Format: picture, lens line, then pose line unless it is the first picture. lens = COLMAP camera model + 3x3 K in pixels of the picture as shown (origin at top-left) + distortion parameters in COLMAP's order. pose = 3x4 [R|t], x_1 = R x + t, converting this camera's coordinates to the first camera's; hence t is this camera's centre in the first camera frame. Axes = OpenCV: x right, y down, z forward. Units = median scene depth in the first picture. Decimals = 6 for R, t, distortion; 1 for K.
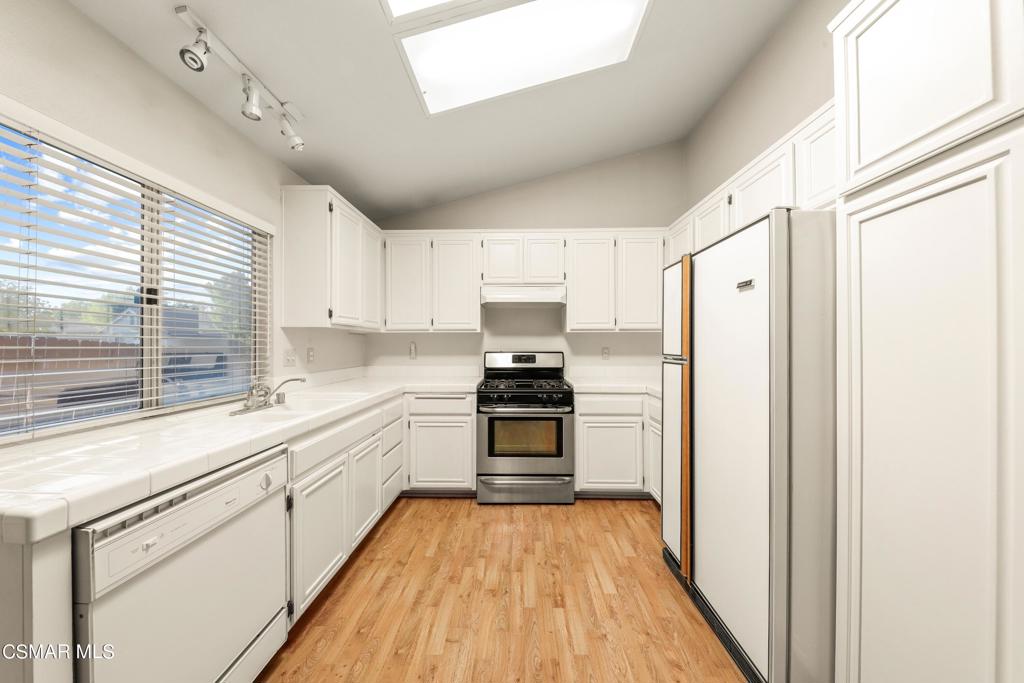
lens RADIAL K [[325.7, 0, 509.0], [0, 325.7, 345.1], [0, 0, 1]] dist [-0.004319, -0.000699]
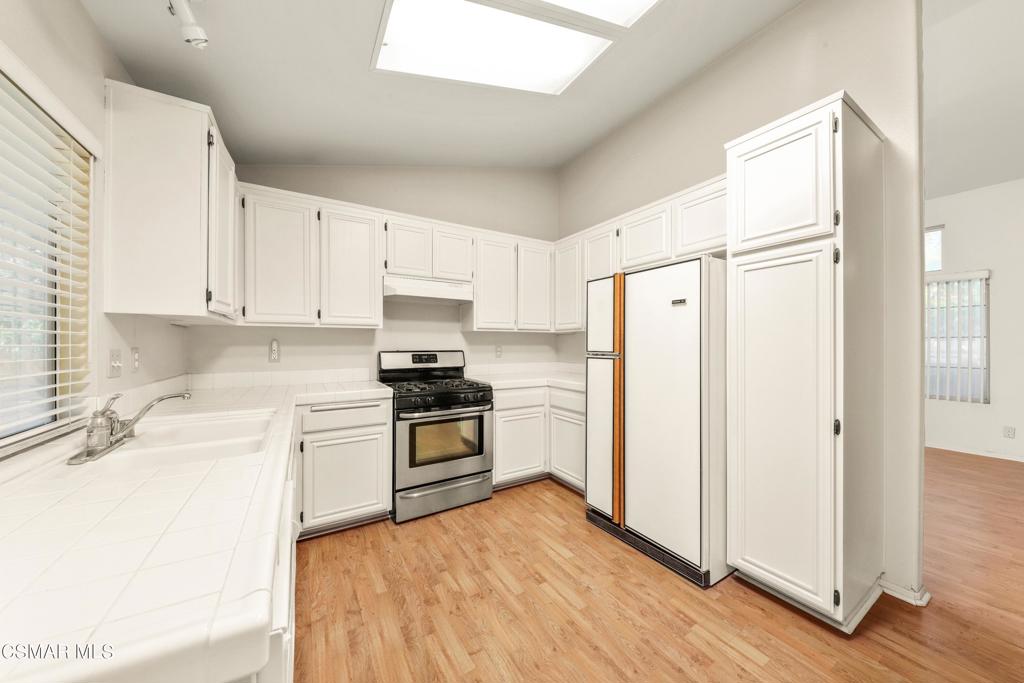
lens RADIAL K [[347.6, 0, 505.2], [0, 347.6, 345.6], [0, 0, 1]] dist [0.001957, -0.001407]
pose [[0.842699, -0.001293, 0.538384, -0.362138], [-0.001164, 0.999990, 0.004225, 0.001709], [-0.538384, -0.004187, 0.842689, 0.051436]]
